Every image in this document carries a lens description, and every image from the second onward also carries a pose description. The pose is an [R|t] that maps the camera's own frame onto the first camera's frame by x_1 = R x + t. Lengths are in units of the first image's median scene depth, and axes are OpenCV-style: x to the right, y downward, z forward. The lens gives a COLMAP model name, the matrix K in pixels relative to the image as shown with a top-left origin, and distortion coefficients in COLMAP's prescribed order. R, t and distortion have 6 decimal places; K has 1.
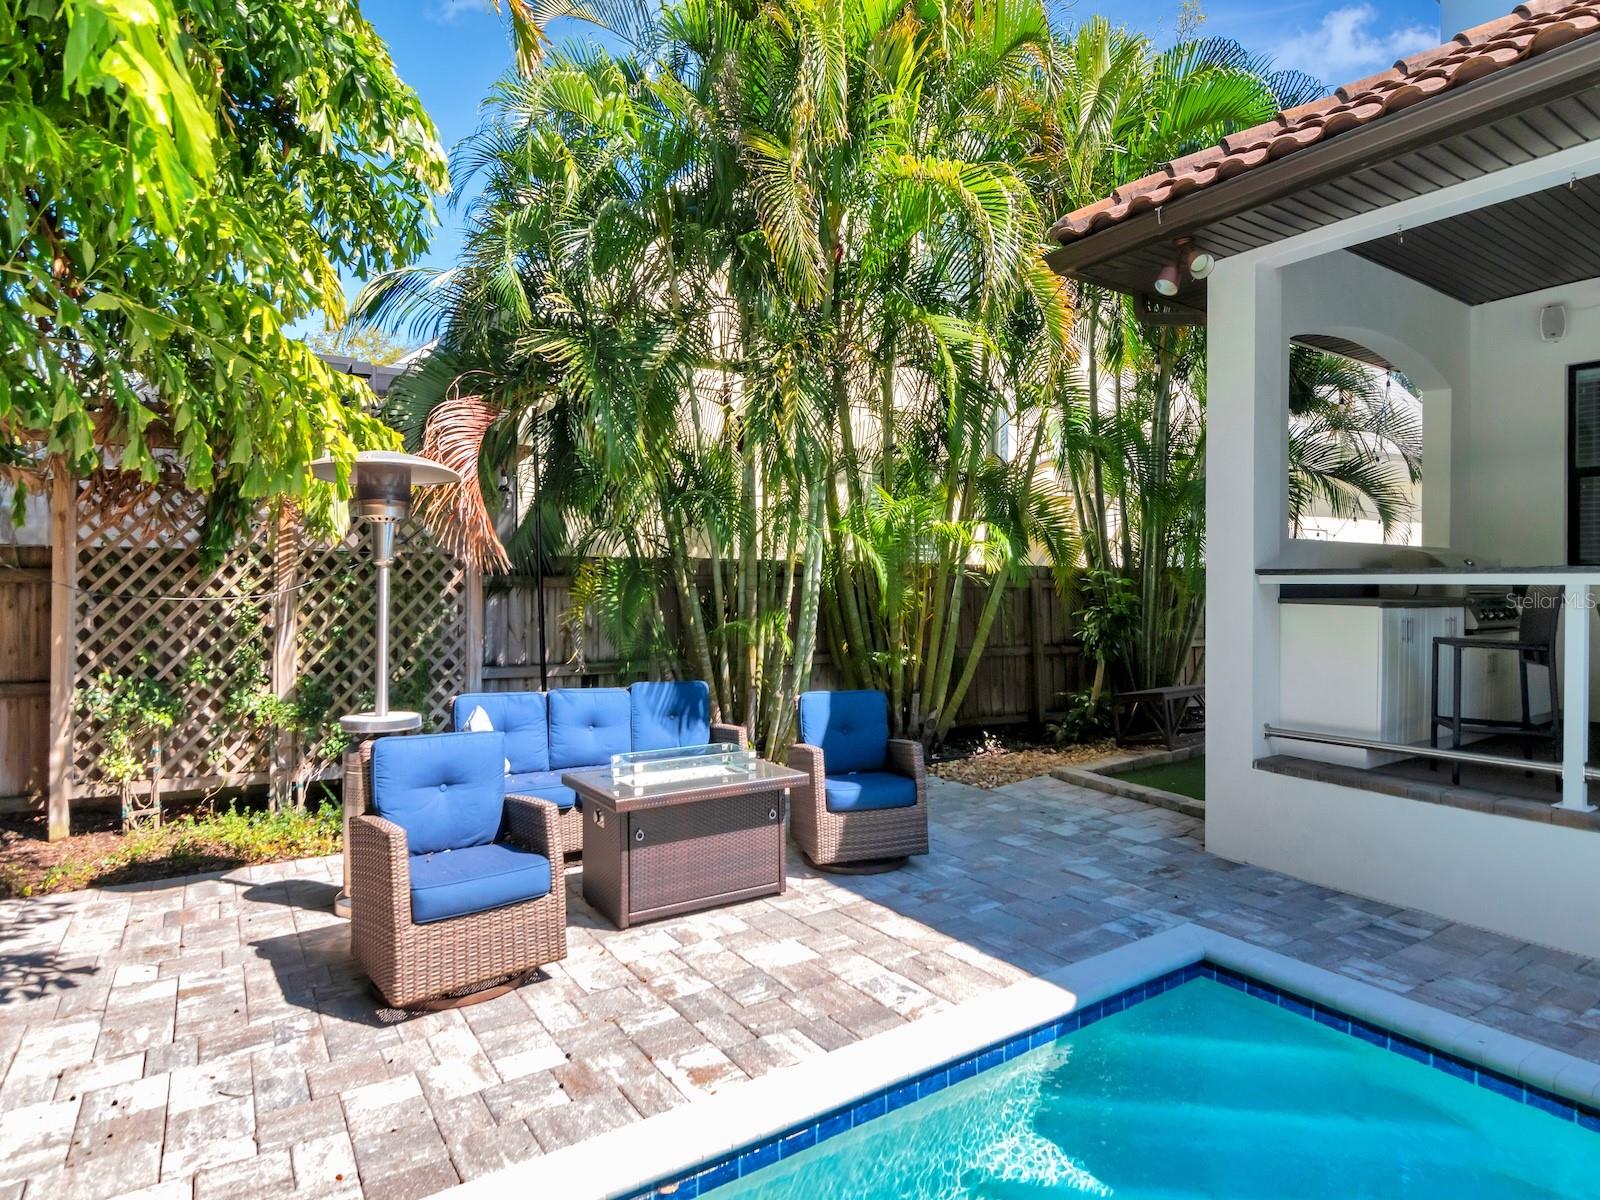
lens RADIAL K [[897.8, 0, 804.2], [0, 897.8, 590.3], [0, 0, 1]] dist [-0.000434, -0.004052]
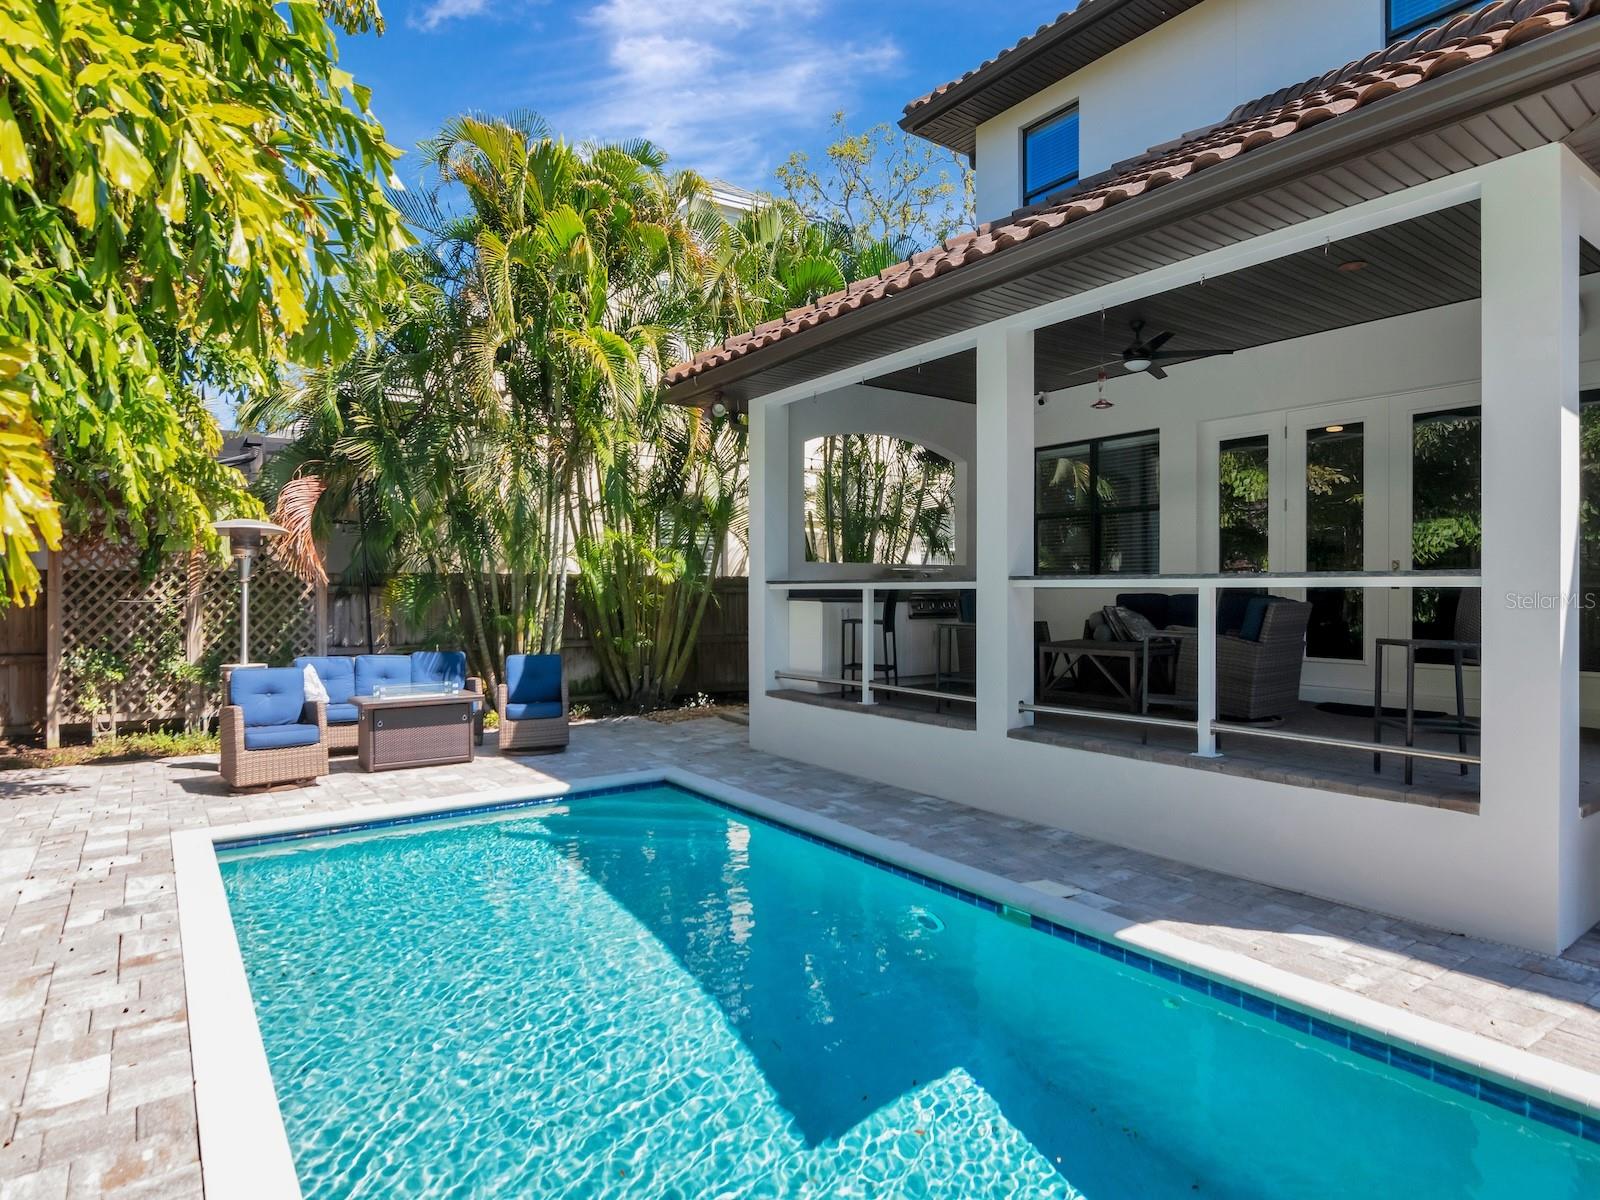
lens RADIAL K [[897.8, 0, 787.0], [0, 897.8, 599.3], [0, 0, 1]] dist [-0.000434, -0.004052]
pose [[0.999253, -0.006170, 0.038142, 0.434816], [0.006001, 0.999972, 0.004541, 0.004431], [-0.038169, -0.004308, 0.999262, -0.666455]]
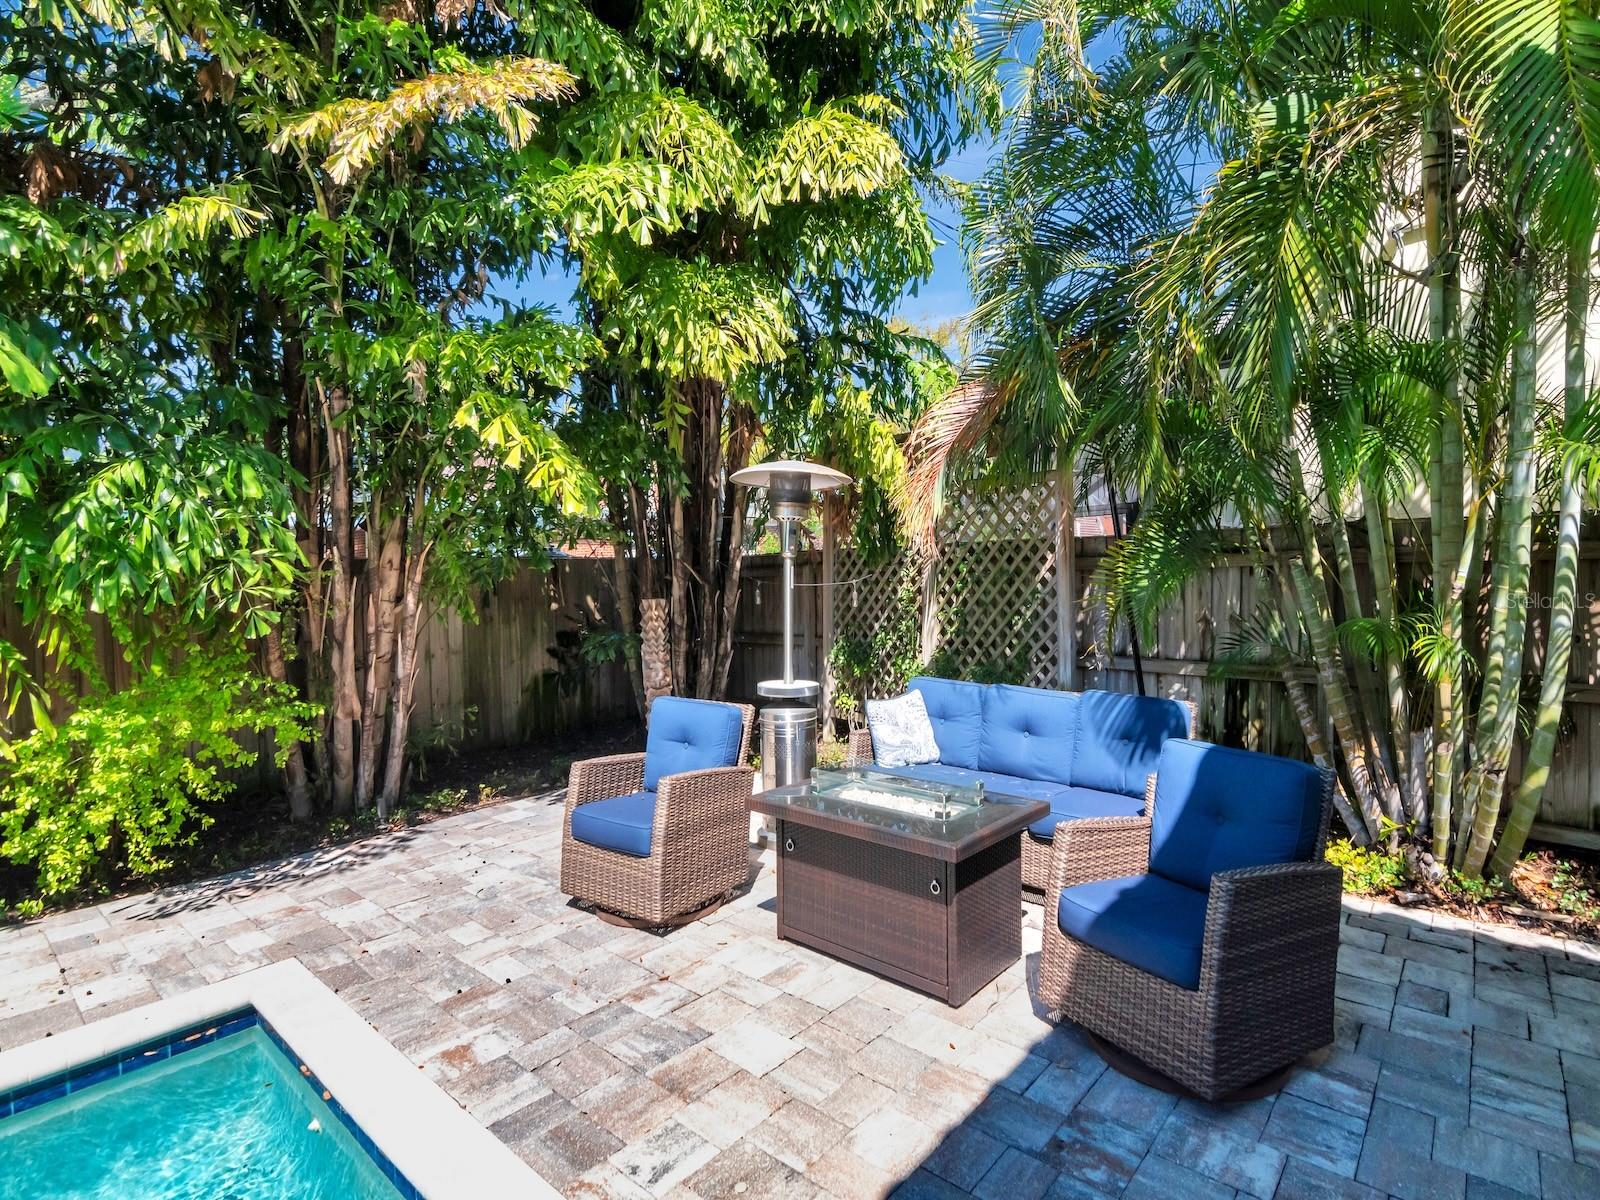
lens RADIAL K [[784.3, 0, 795.4], [0, 784.3, 606.9], [0, 0, 1]] dist [-0.004949, -0.003532]
pose [[0.255864, 0.030159, -0.966242, 0.428622], [0.017377, 0.999208, 0.035789, 0.000361], [0.966557, -0.025948, 0.255137, 0.593139]]
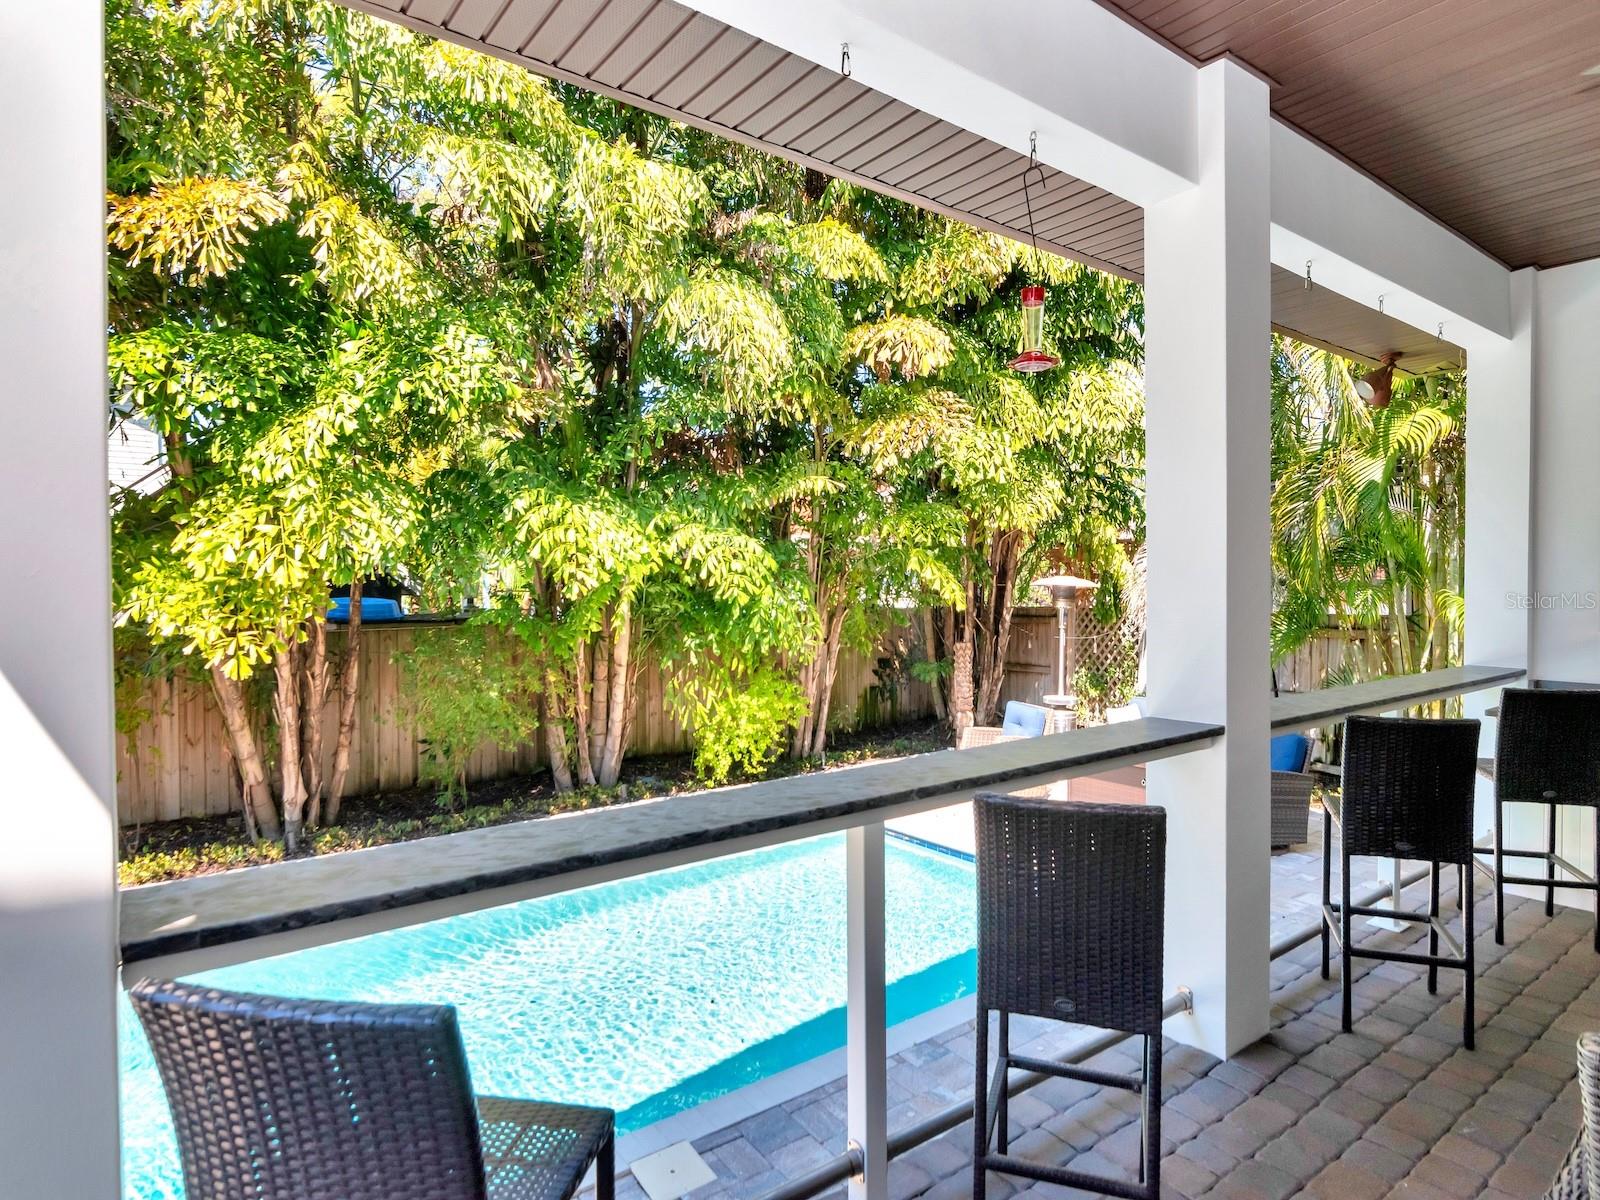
lens RADIAL K [[897.8, 0, 800.6], [0, 897.8, 601.8], [0, 0, 1]] dist [-0.000434, -0.004052]
pose [[0.059089, 0.018073, -0.998089, 1.326174], [0.000423, 0.999836, 0.018130, -0.105433], [0.998253, -0.001494, 0.059072, 0.190878]]
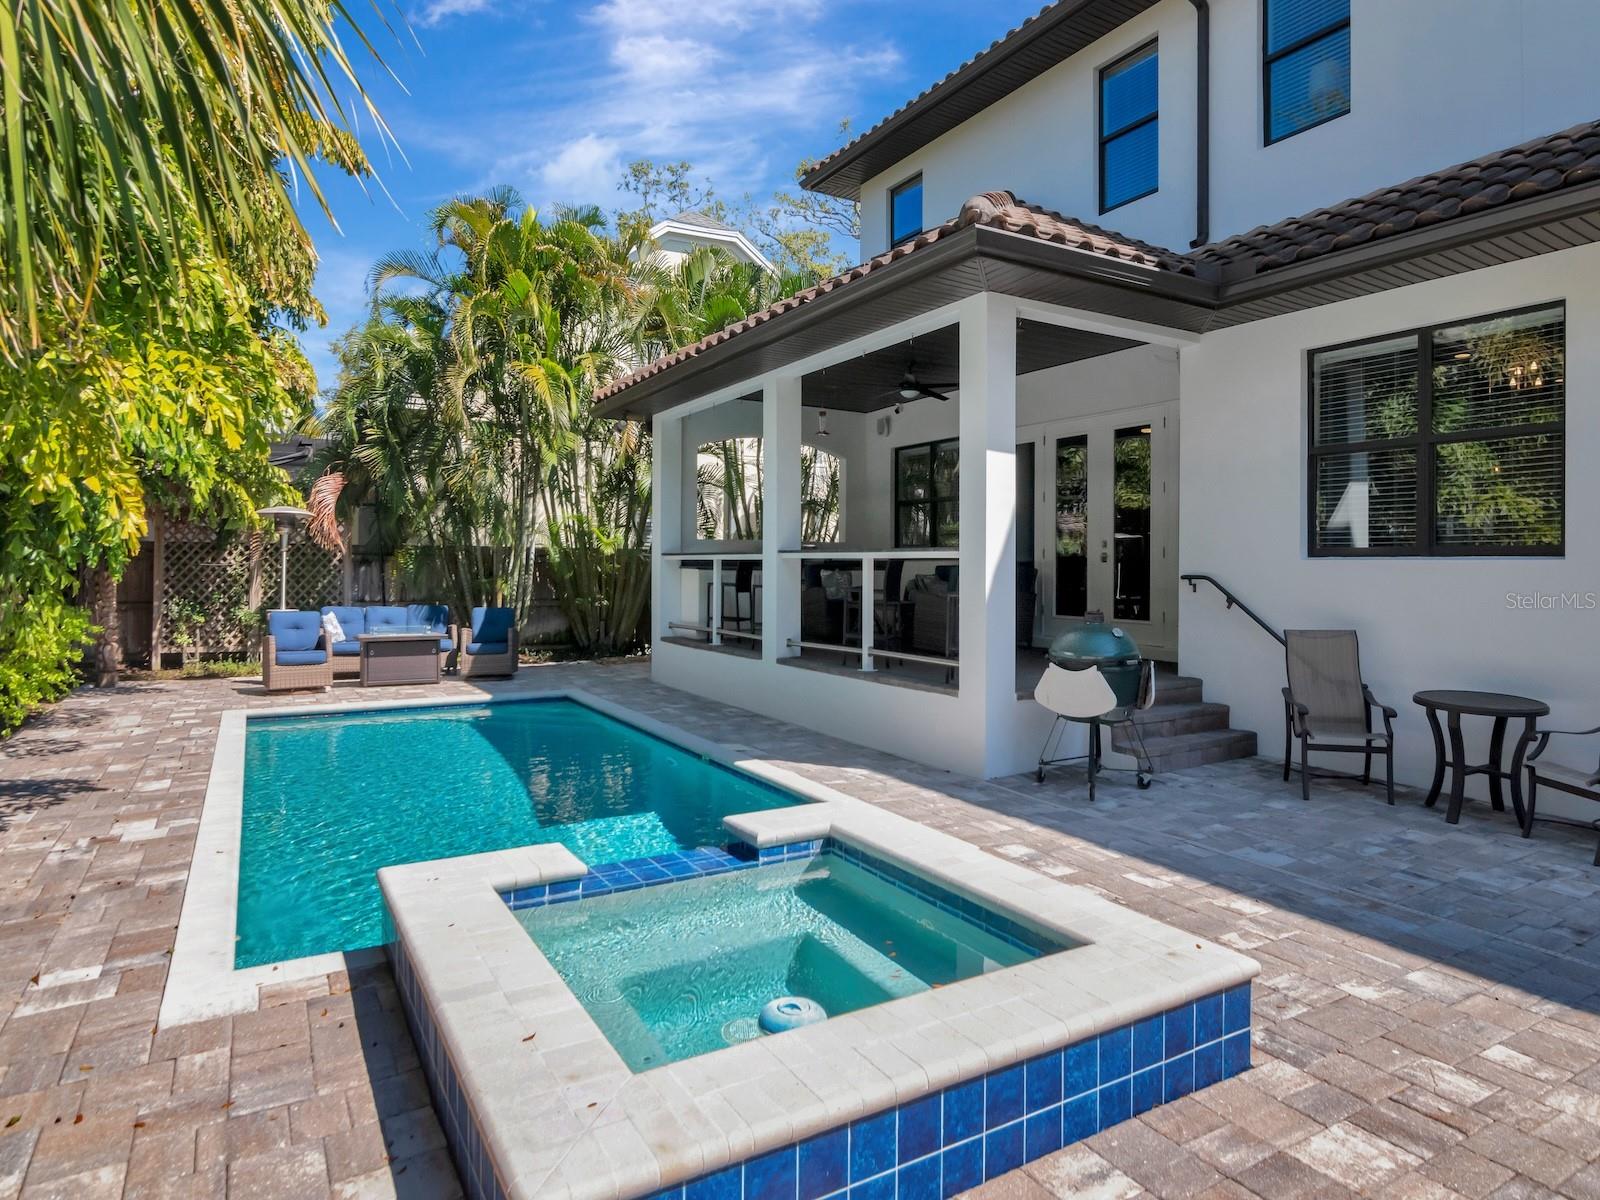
lens RADIAL K [[921.8, 0, 771.4], [0, 921.8, 569.8], [0, 0, 1]] dist [0.001971, -0.000242]
pose [[0.997723, 0.003185, -0.067368, 0.854154], [-0.003314, 0.999993, -0.001806, 0.020007], [0.067362, 0.002026, 0.997727, -1.191657]]
